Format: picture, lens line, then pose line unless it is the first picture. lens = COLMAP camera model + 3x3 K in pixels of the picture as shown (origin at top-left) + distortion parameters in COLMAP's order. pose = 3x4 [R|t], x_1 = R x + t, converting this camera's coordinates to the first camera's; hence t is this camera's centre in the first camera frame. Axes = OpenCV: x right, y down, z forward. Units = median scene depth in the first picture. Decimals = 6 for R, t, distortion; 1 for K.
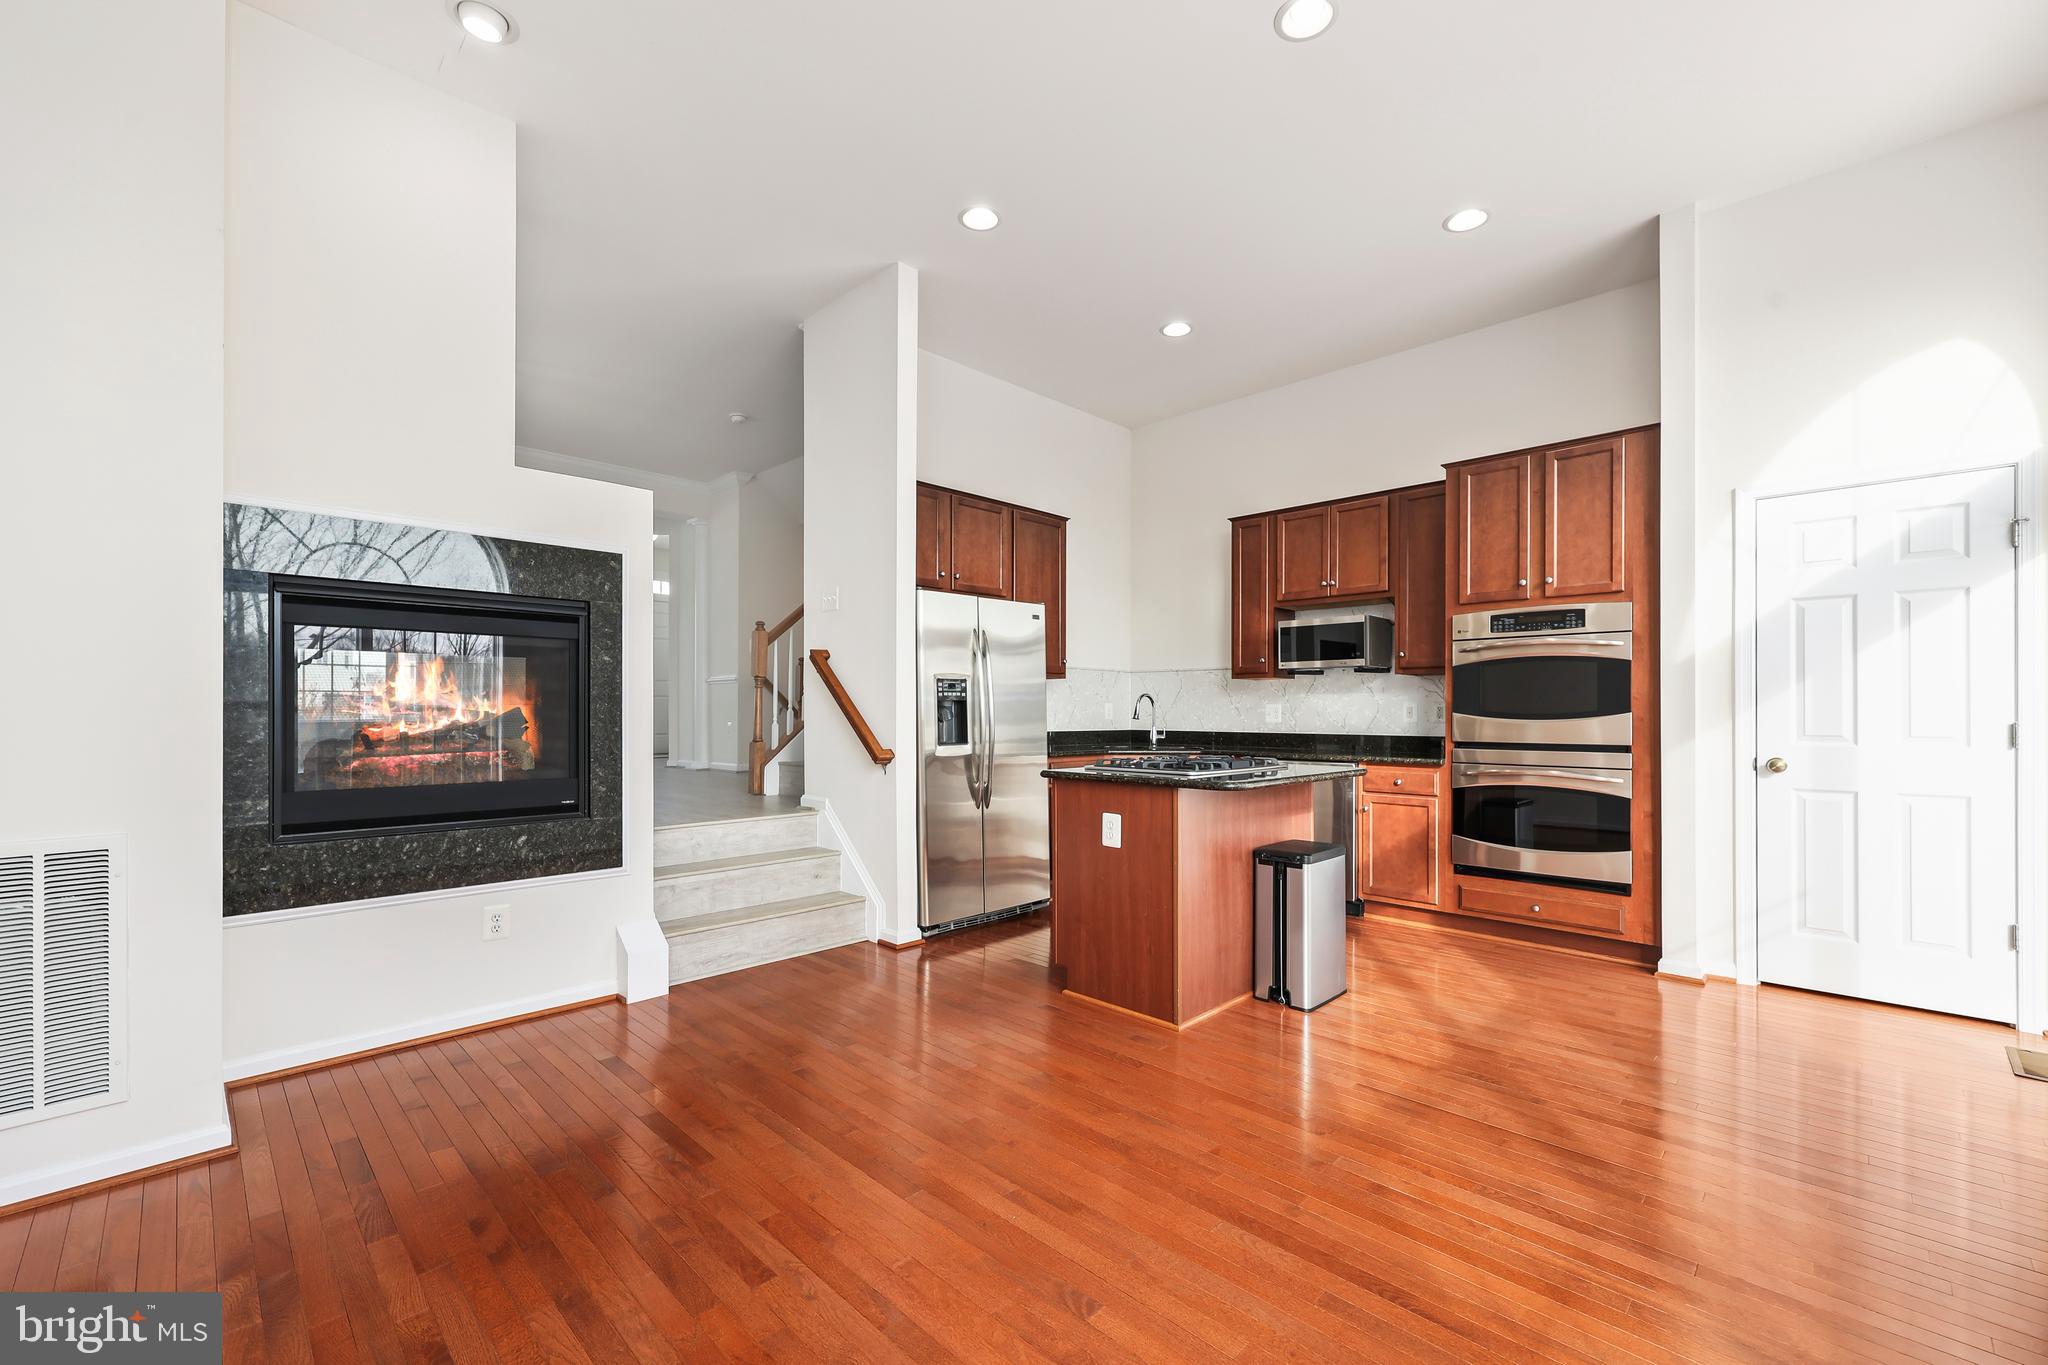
lens RADIAL K [[841.7, 0, 988.6], [0, 841.7, 709.3], [0, 0, 1]] dist [0.002682, -0.000545]
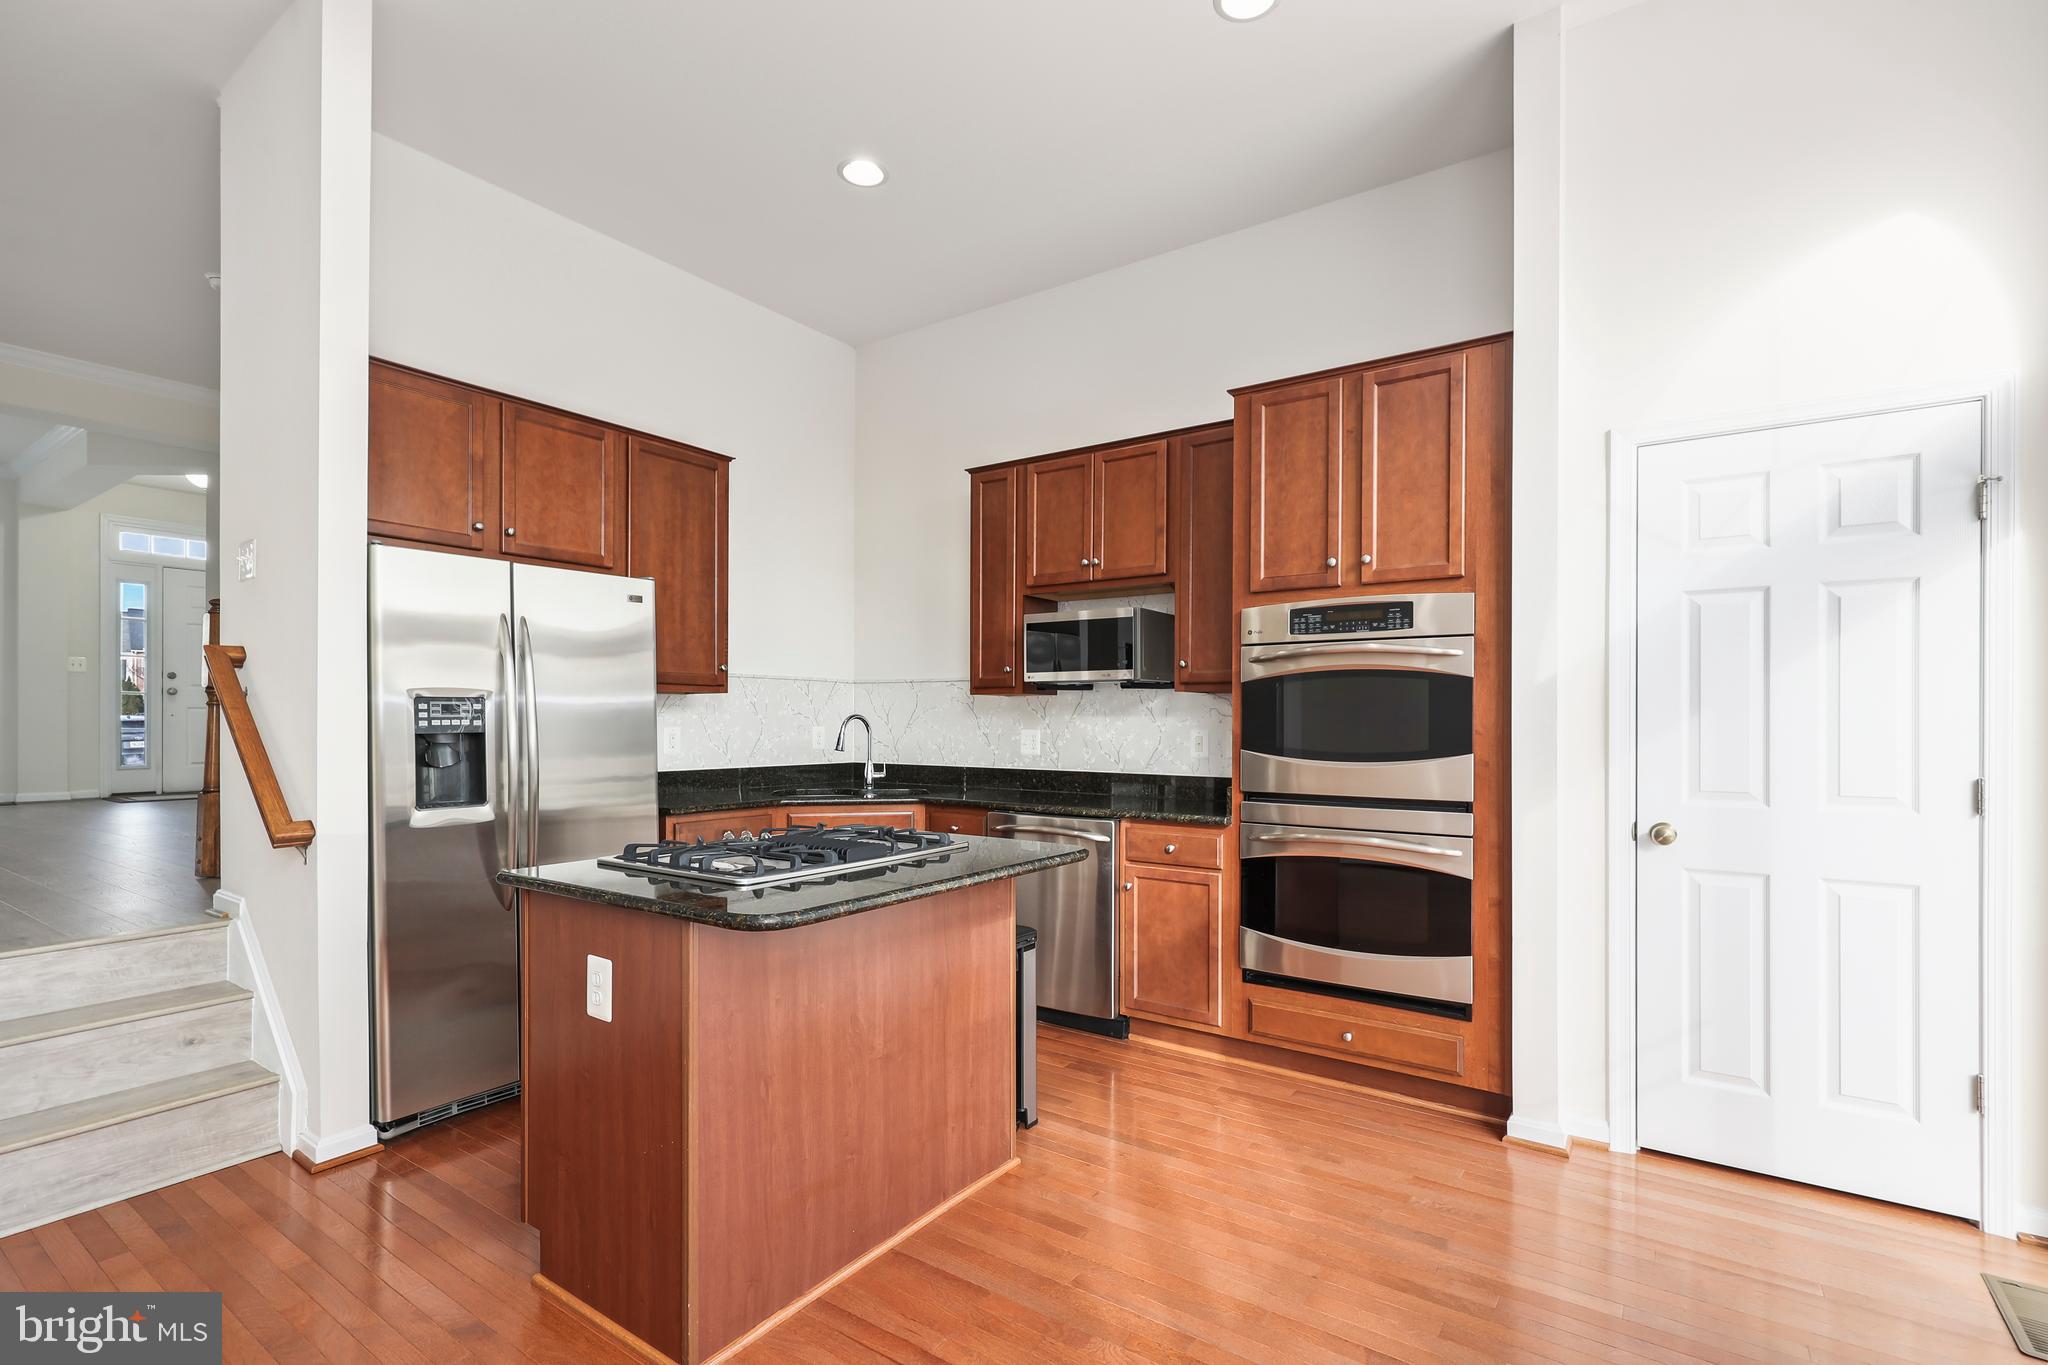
lens RADIAL K [[934.0, 0, 984.2], [0, 934.0, 717.2], [0, 0, 1]] dist [0.001976, 0.000905]
pose [[0.986774, 0.001512, 0.162092, 0.237458], [-0.001933, 0.999995, 0.002440, -0.026142], [-0.162088, -0.002721, 0.986773, 0.302628]]
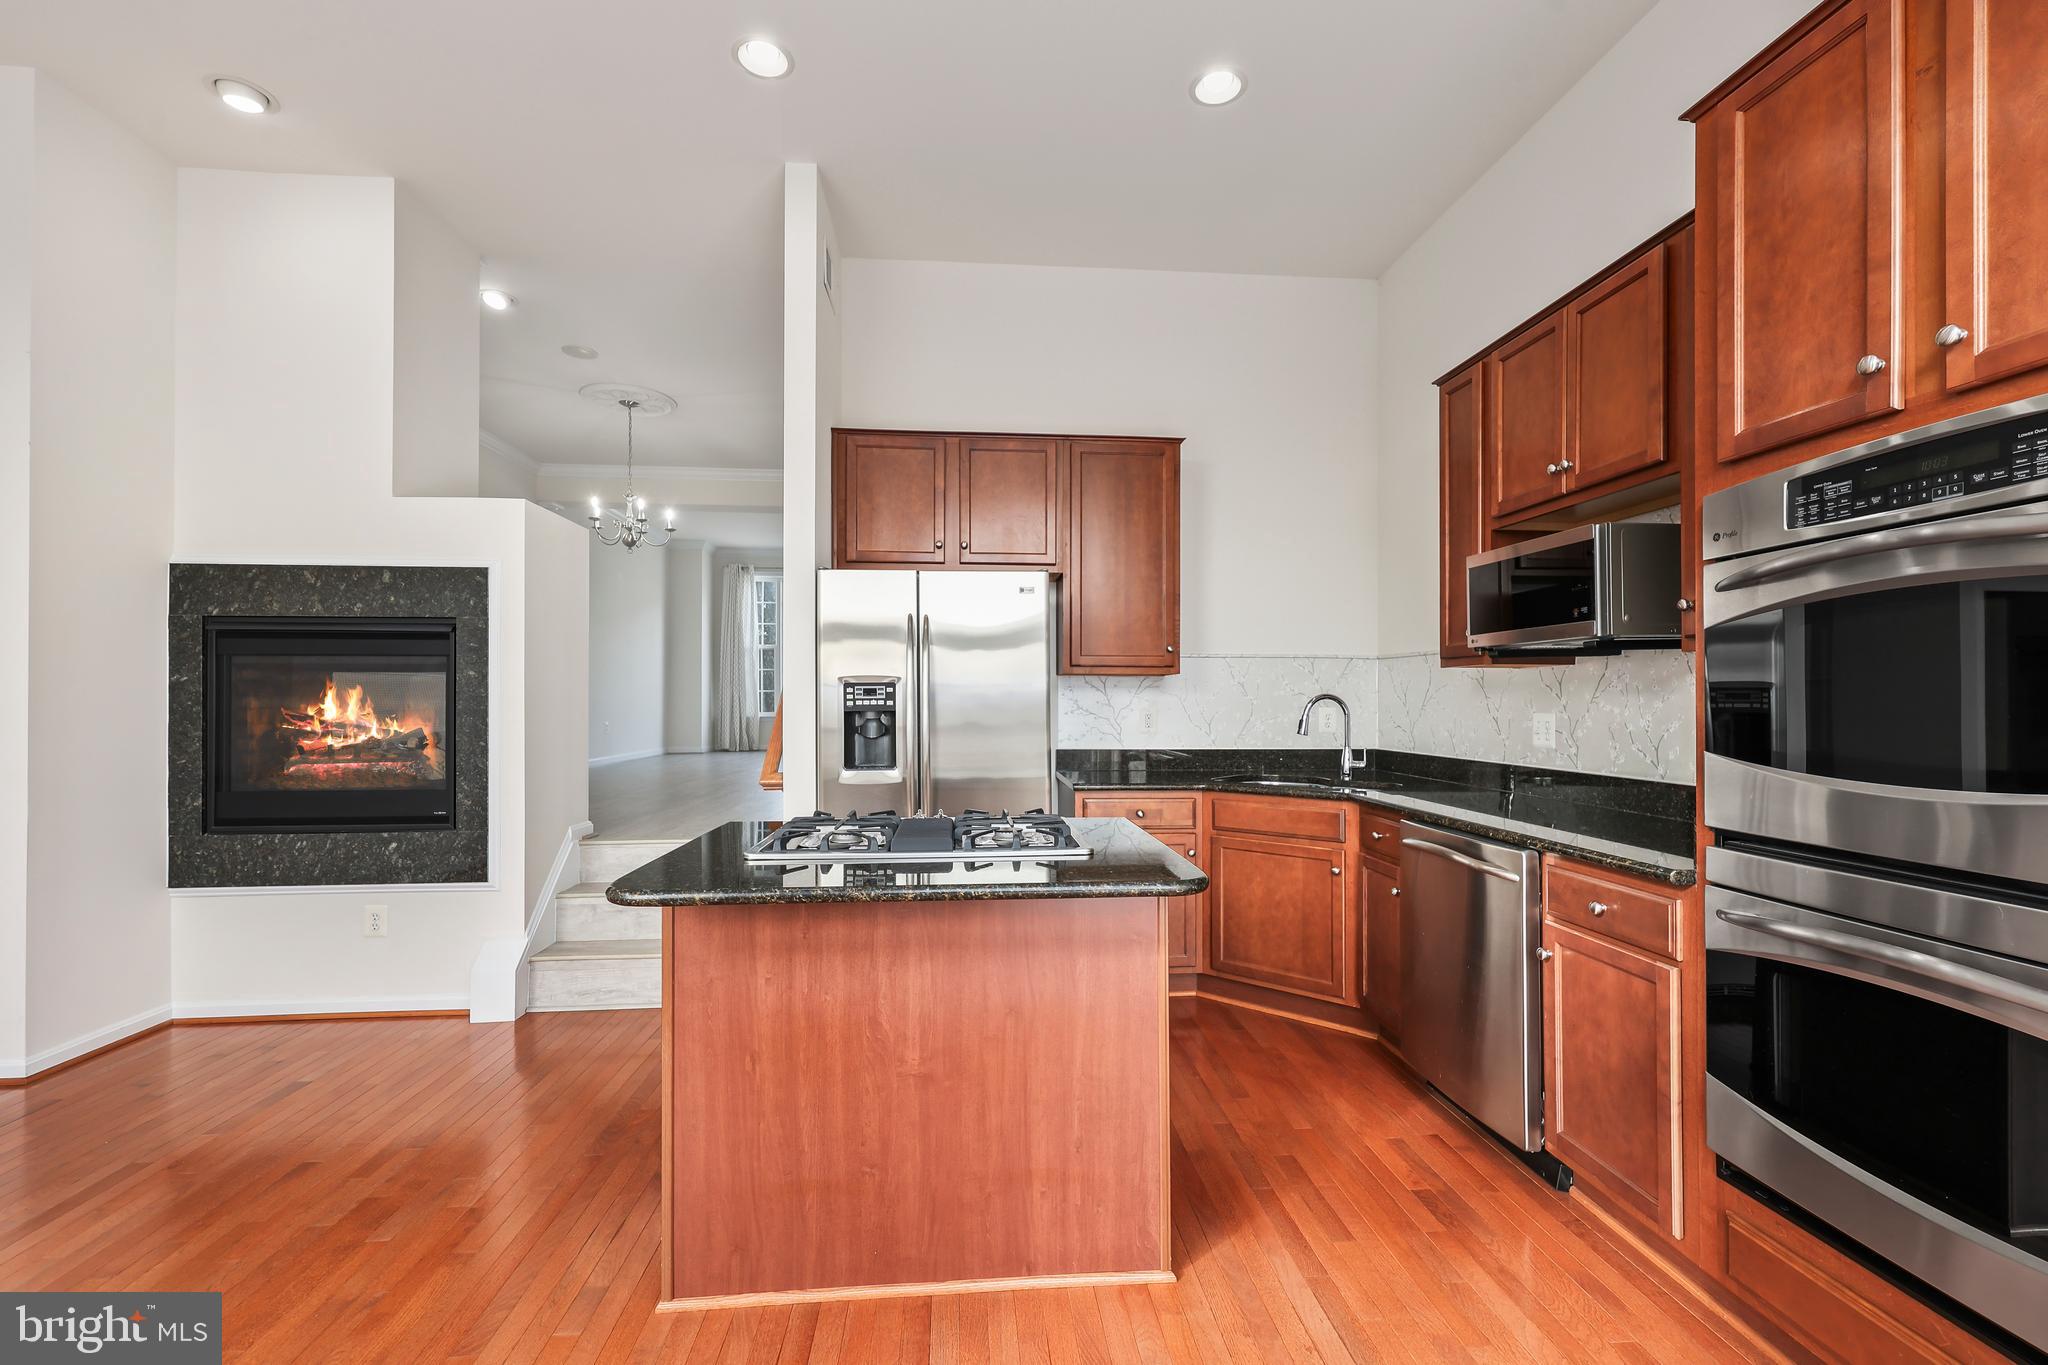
lens RADIAL K [[841.7, 0, 1059.0], [0, 841.7, 695.3], [0, 0, 1]] dist [0.002682, -0.000545]
pose [[0.772392, -0.005783, -0.635120, 0.614518], [0.003566, 0.999982, -0.004769, -0.022226], [0.635136, 0.001418, 0.772399, 0.562846]]
